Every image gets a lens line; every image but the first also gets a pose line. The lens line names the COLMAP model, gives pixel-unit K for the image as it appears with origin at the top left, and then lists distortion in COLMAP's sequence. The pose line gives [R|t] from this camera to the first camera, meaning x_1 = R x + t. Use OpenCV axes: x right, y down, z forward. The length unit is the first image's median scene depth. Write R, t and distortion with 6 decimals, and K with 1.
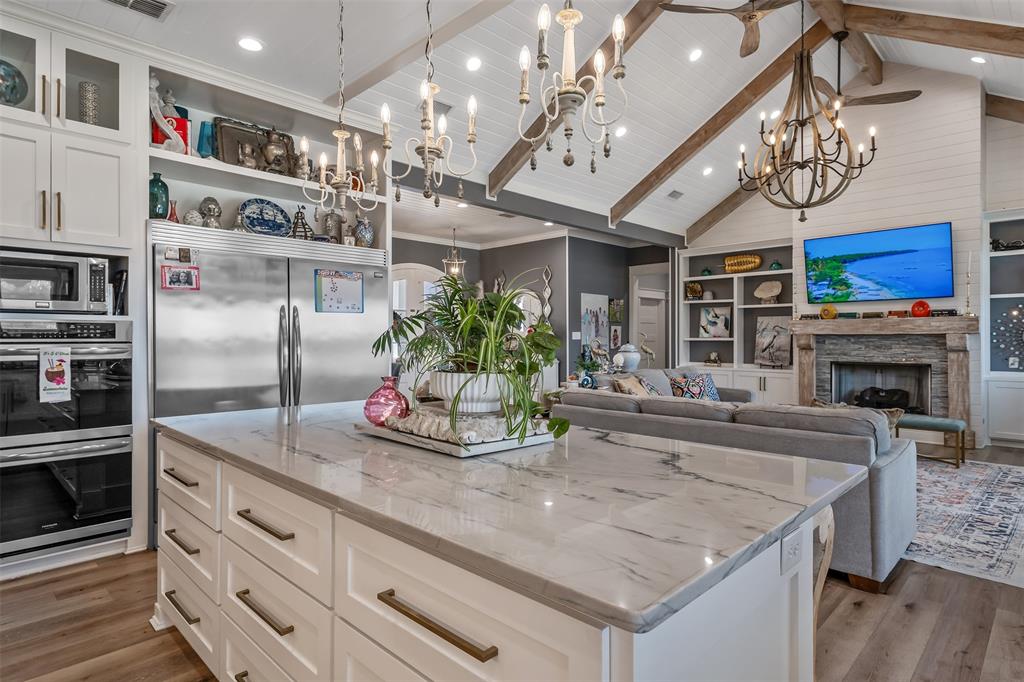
lens RADIAL K [[560.2, 0, 514.0], [0, 560.2, 340.0], [0, 0, 1]] dist [0.000878, 0.000137]
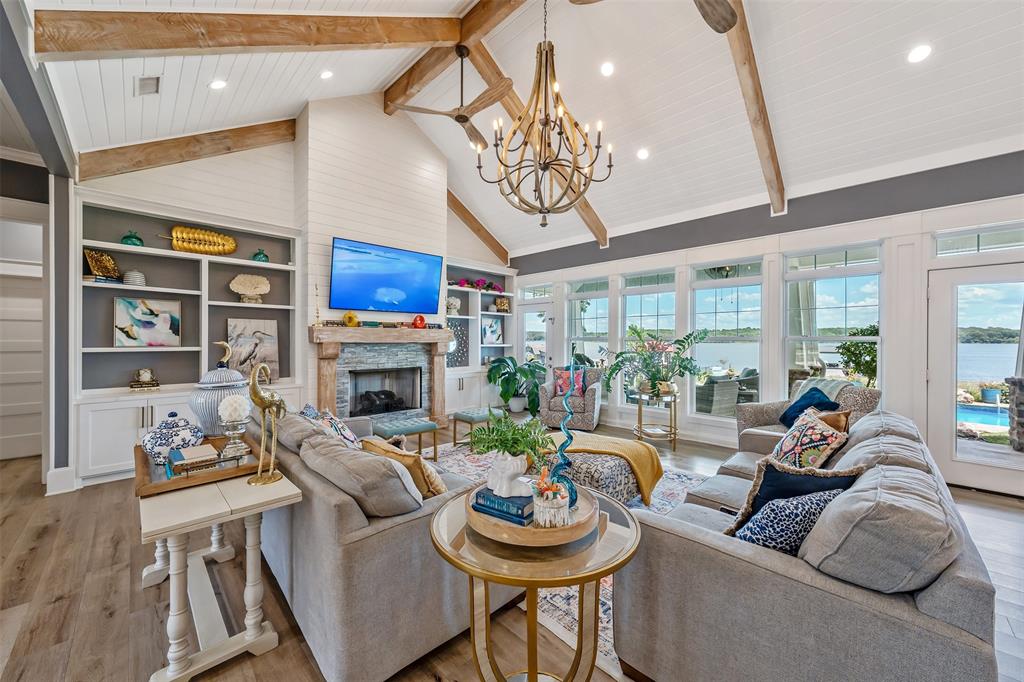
lens RADIAL K [[378.5, 0, 504.5], [0, 378.5, 339.8], [0, 0, 1]] dist [0.003007, 0.000060]
pose [[0.005929, 0.002269, 0.999980, -0.084179], [0.000306, 0.999997, -0.002271, -0.012983], [-0.999982, 0.000319, 0.005929, 0.714535]]
